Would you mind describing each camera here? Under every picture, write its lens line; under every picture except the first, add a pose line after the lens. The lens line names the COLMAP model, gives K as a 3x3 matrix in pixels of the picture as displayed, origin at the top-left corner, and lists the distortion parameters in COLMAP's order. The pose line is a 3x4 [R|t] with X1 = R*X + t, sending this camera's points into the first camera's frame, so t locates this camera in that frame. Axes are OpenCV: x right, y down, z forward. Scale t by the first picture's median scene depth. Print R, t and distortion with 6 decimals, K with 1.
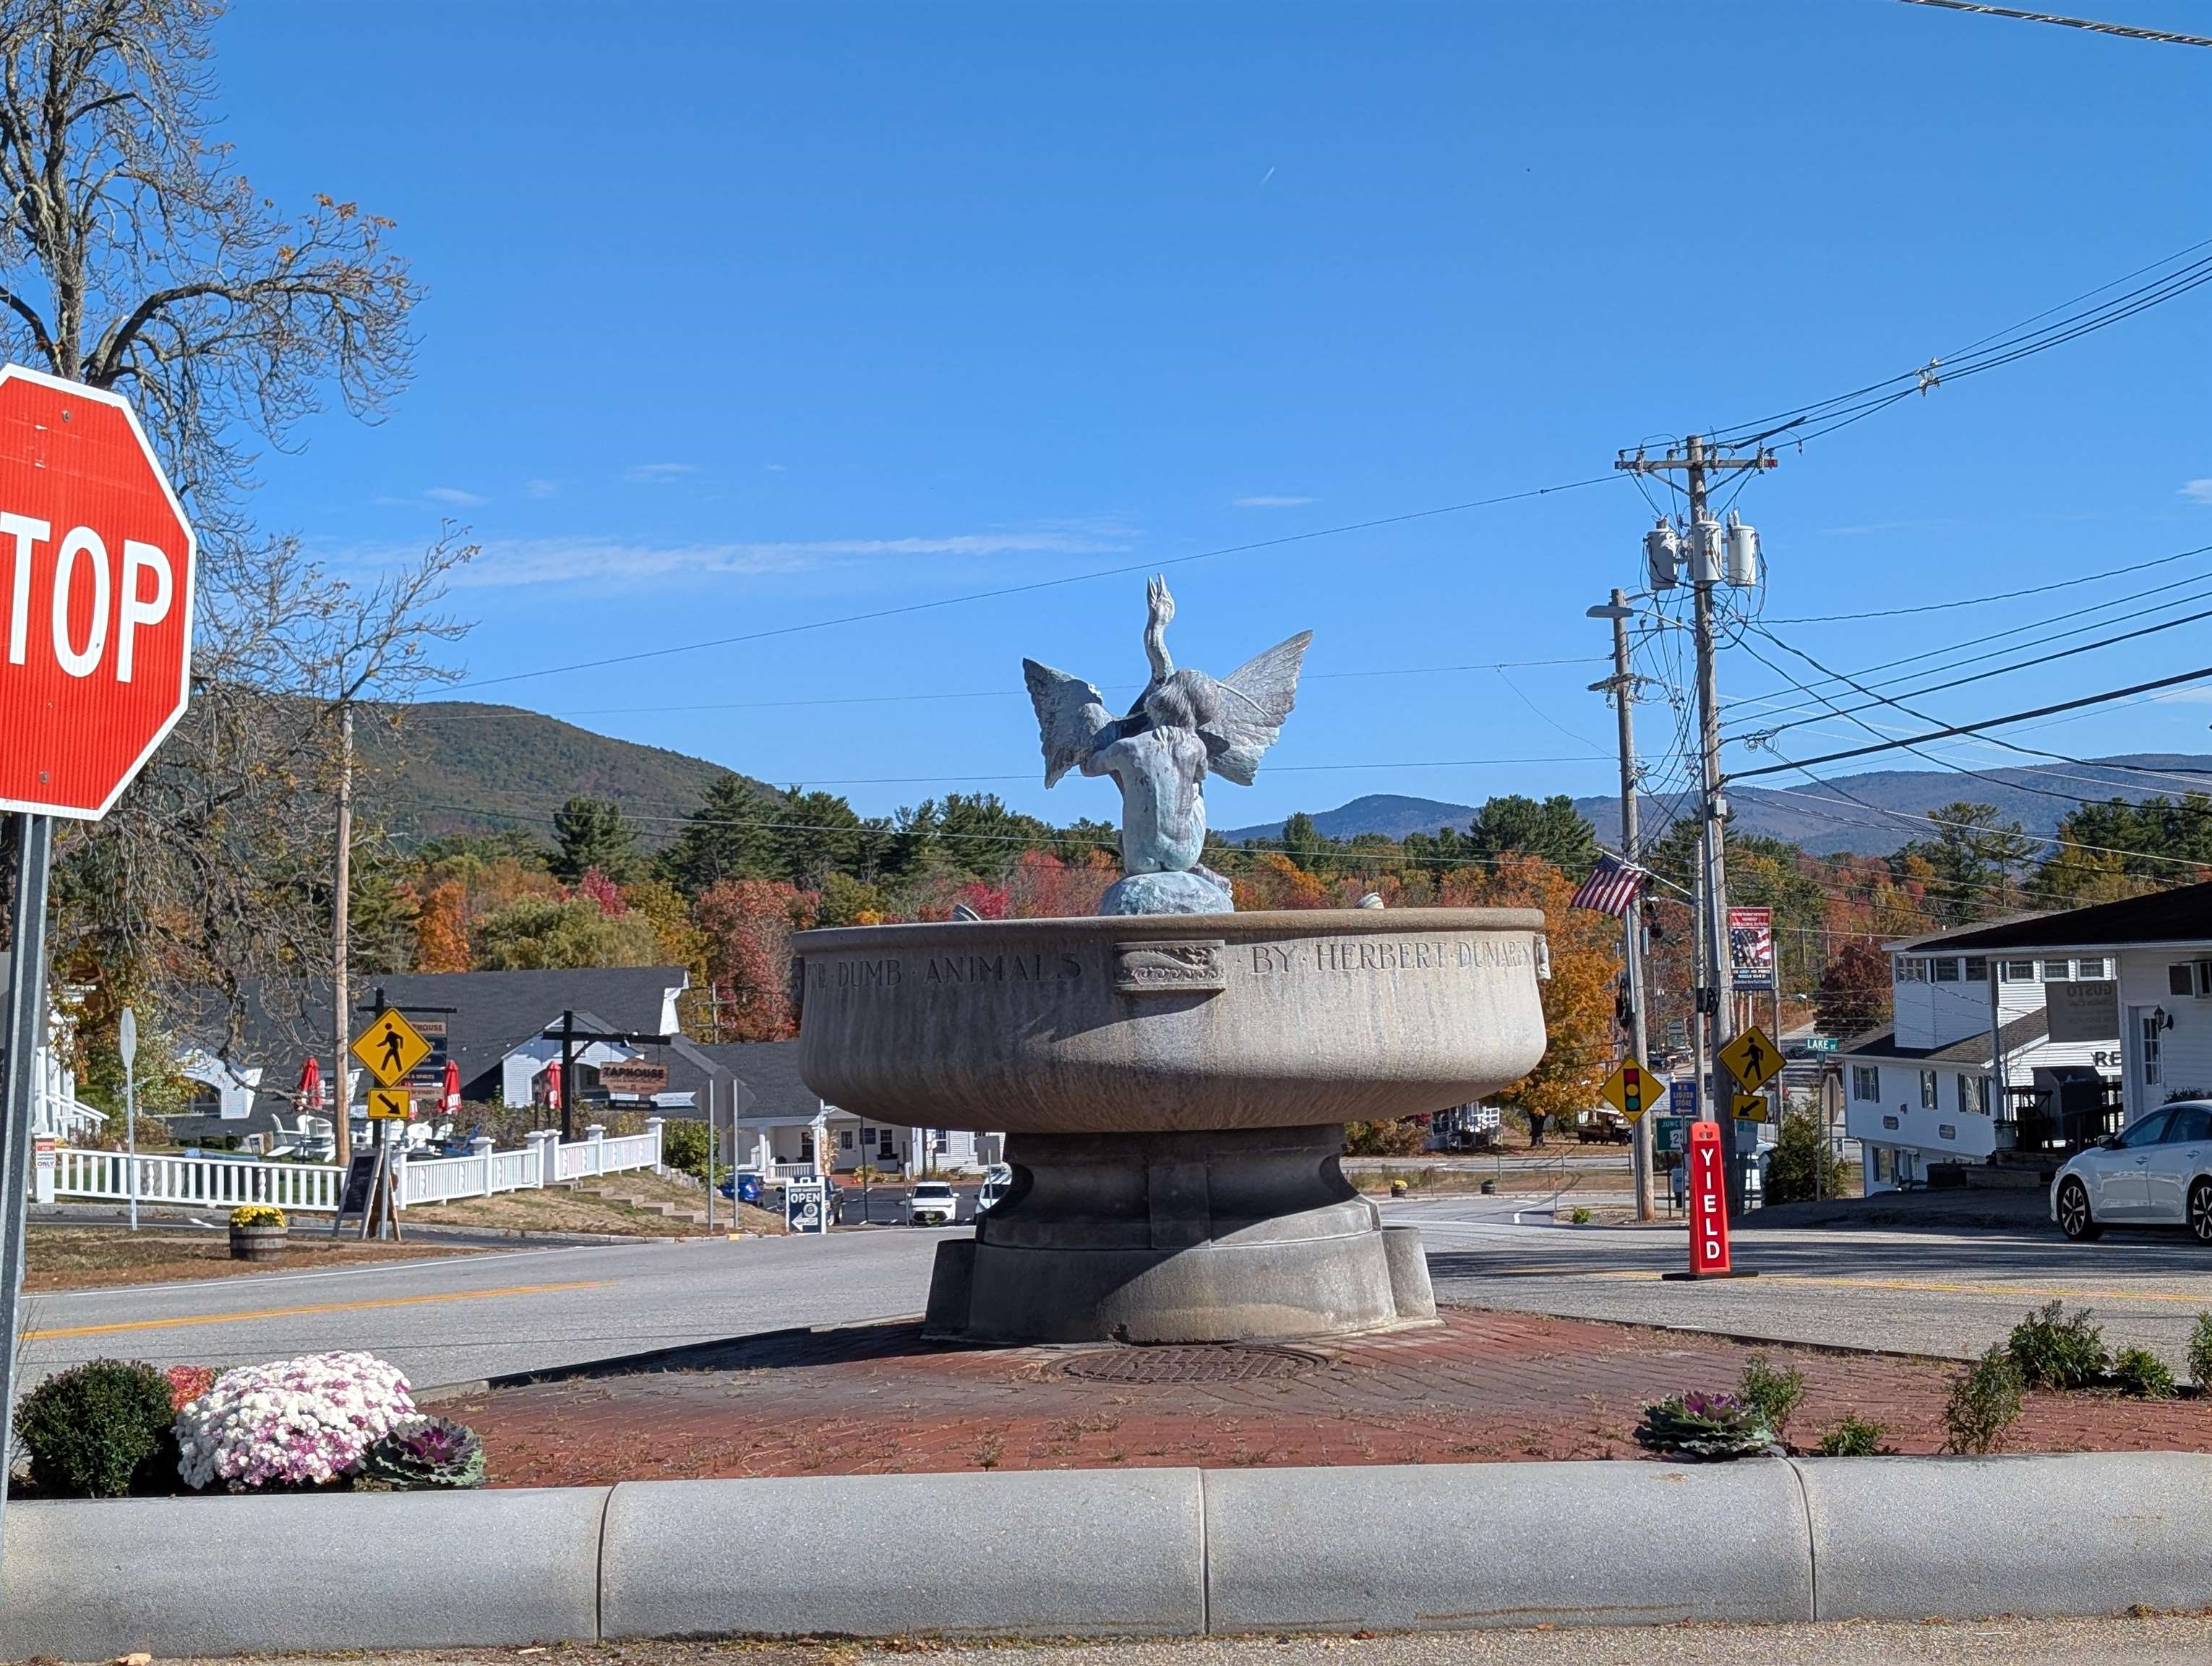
lens RADIAL K [[3195.5, 0, 1106.0], [0, 3195.5, 833.0], [0, 0, 1]] dist [0.006985, 0.035008]
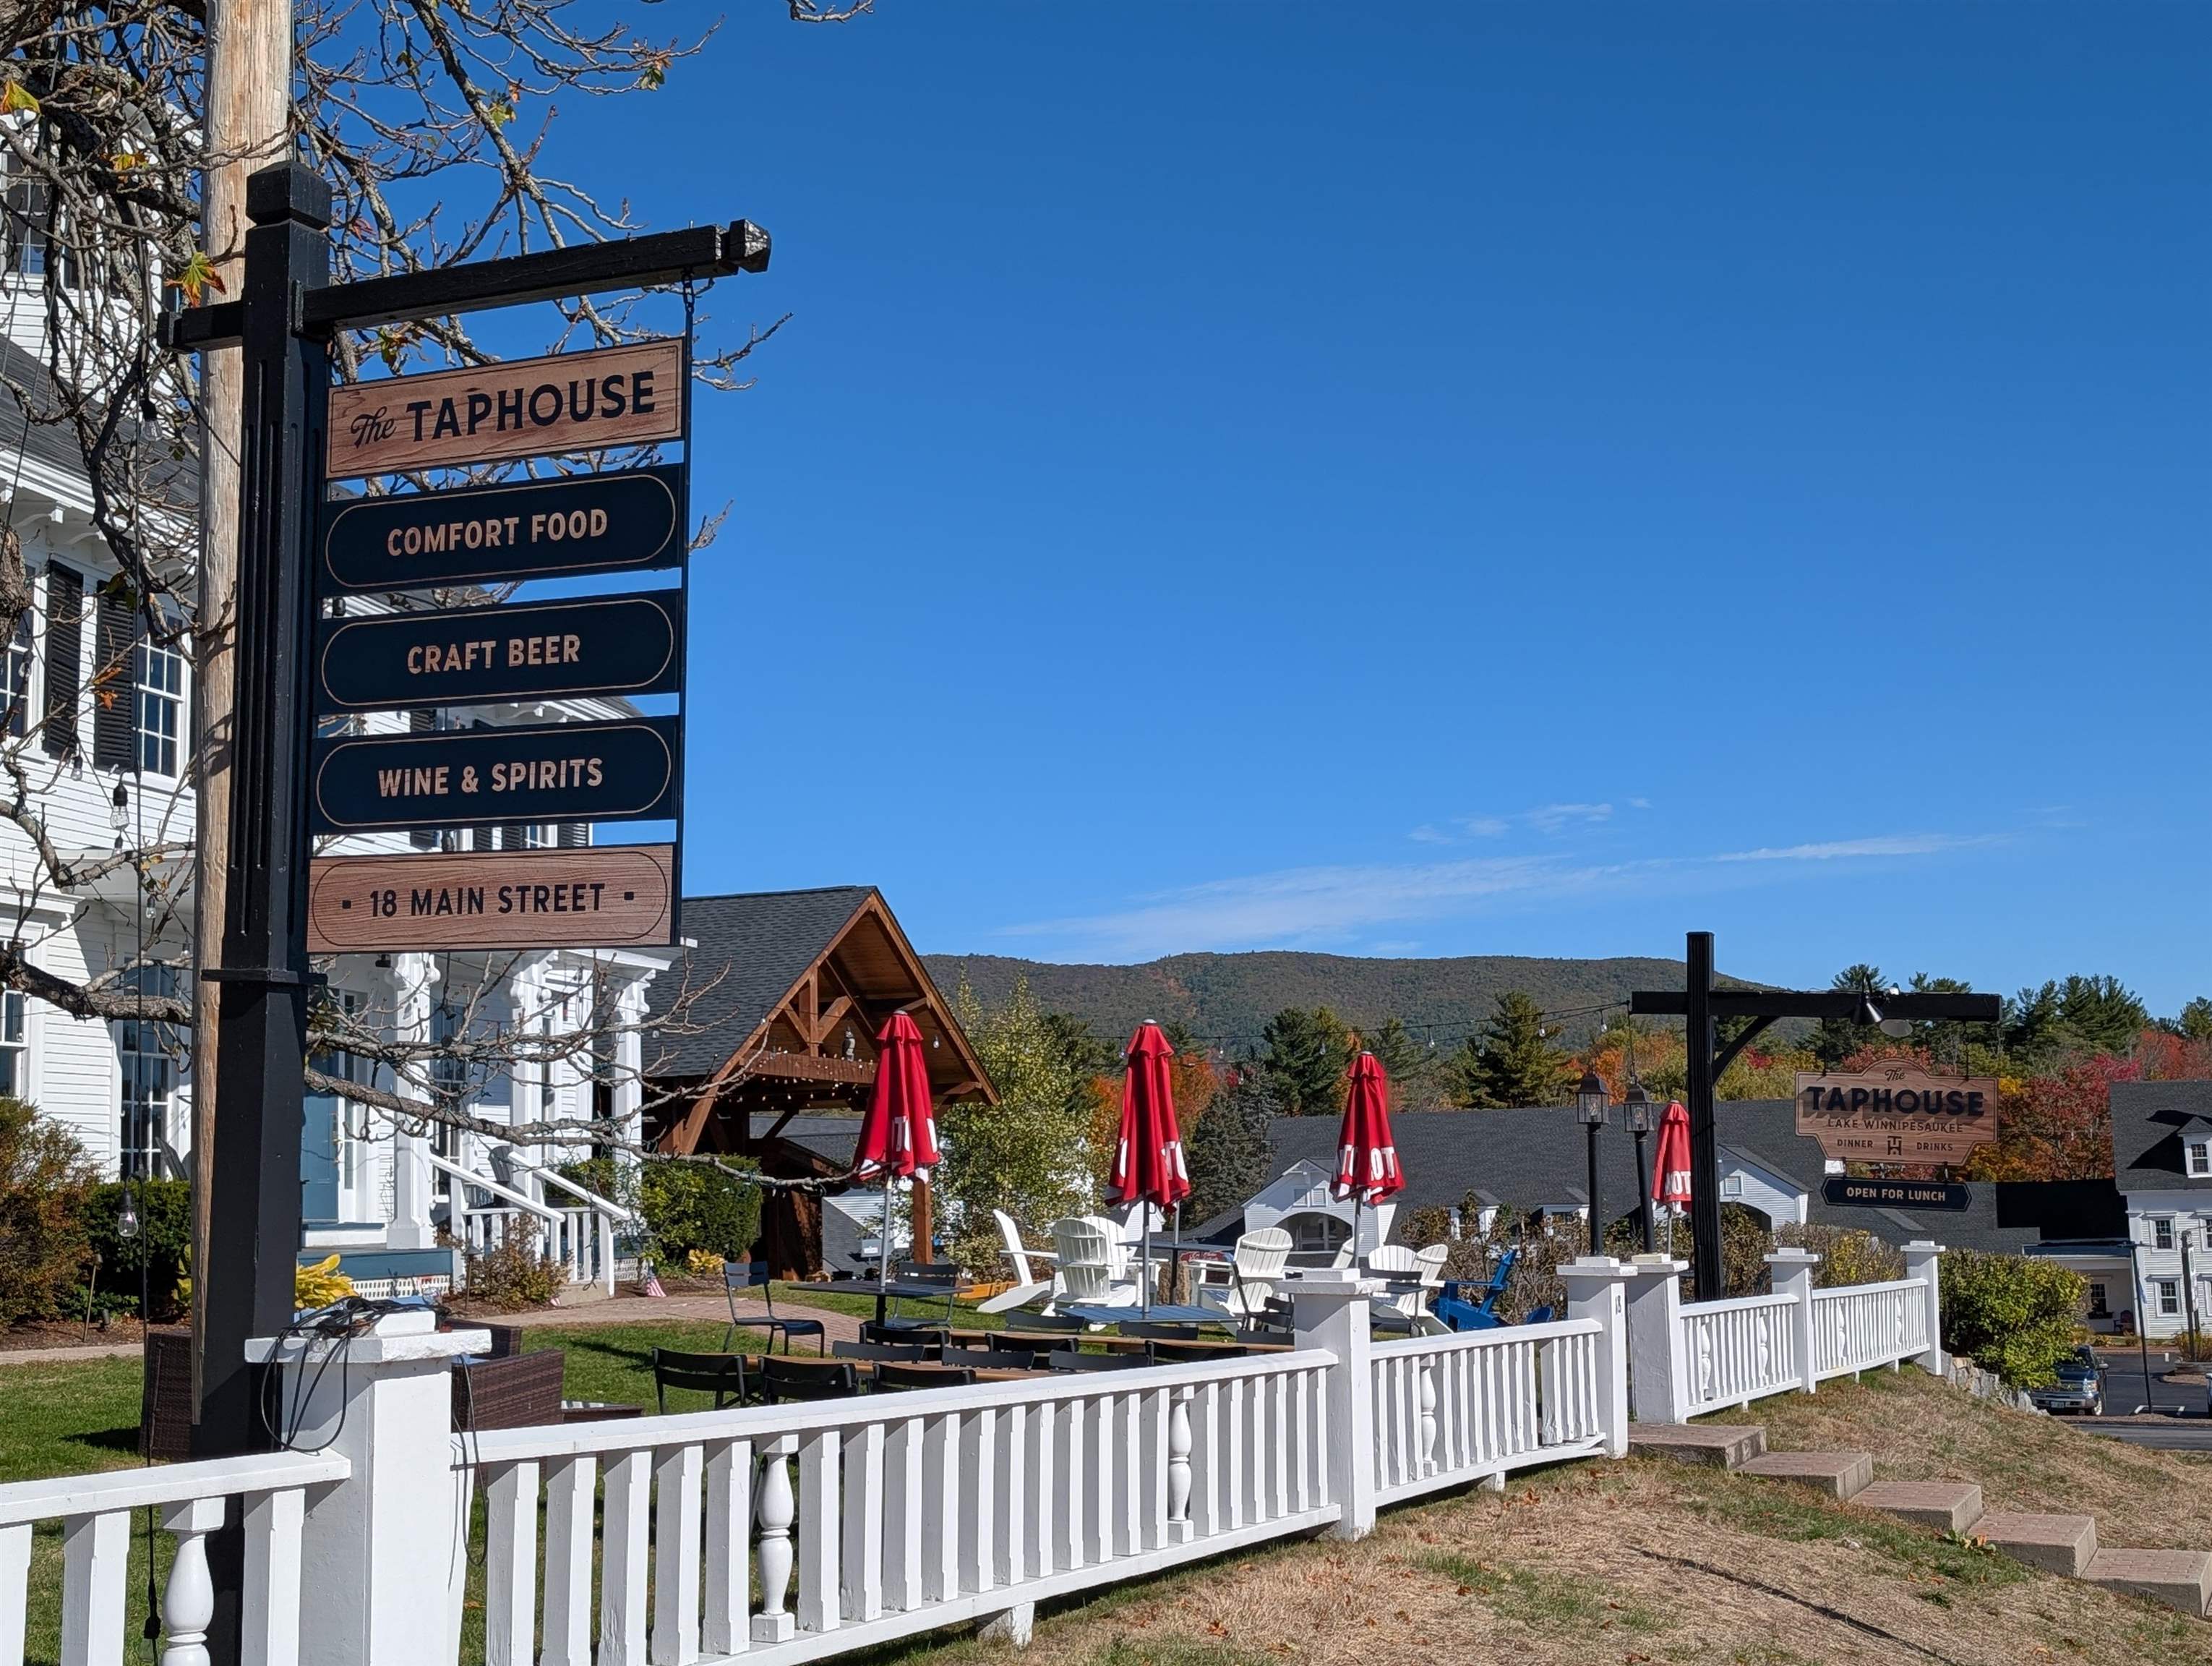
lens RADIAL K [[2793.3, 0, 1106.0], [0, 2793.3, 833.0], [0, 0, 1]] dist [0.096780, -0.022226]
pose [[0.928166, -0.049173, -0.368903, -0.102032], [0.025208, 0.997263, -0.069506, 0.059044], [0.371311, 0.055214, 0.926865, 0.615179]]
